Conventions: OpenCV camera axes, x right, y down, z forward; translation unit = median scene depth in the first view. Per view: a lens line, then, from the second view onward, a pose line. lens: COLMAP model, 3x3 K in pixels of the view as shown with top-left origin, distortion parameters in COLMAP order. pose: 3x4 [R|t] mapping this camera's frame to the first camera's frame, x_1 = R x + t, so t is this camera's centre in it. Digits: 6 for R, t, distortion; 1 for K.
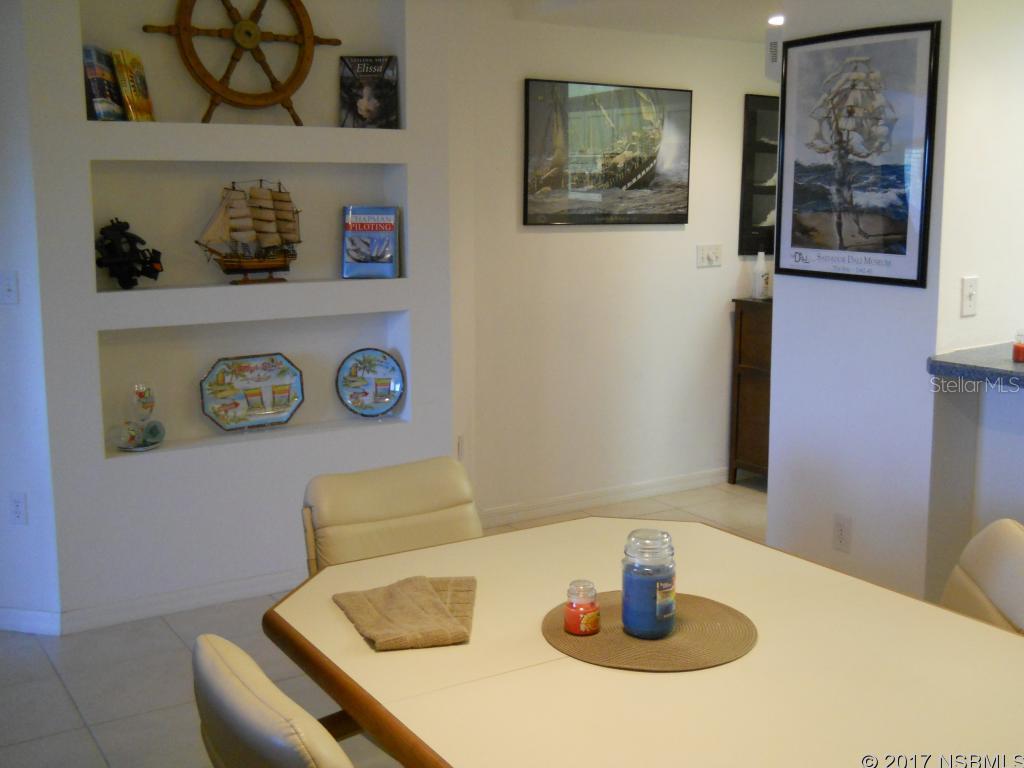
lens RADIAL K [[1123.5, 0, 509.1], [0, 1123.5, 382.0], [0, 0, 1]] dist [-0.005236, 0.000000]
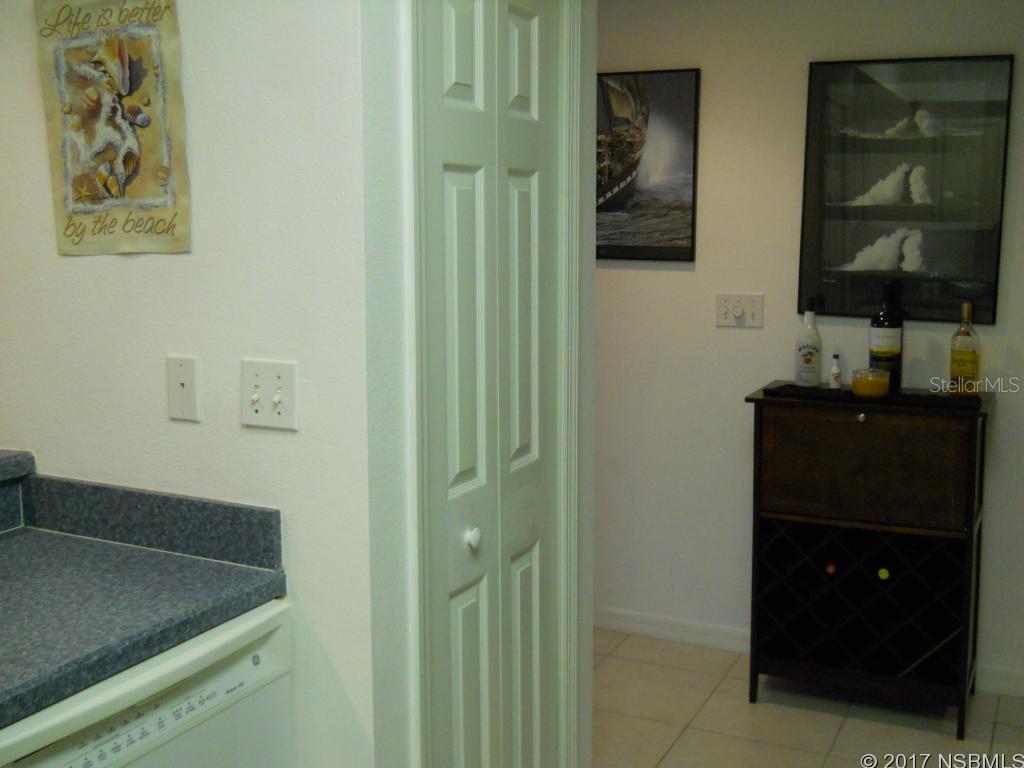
lens RADIAL K [[1123.5, 0, 513.6], [0, 1123.5, 382.6], [0, 0, 1]] dist [-0.005236, 0.000000]
pose [[0.516069, 0.117979, -0.848383, 0.712625], [-0.149602, 0.987660, 0.046345, -0.084808], [0.843381, 0.103002, 0.527351, 0.563107]]
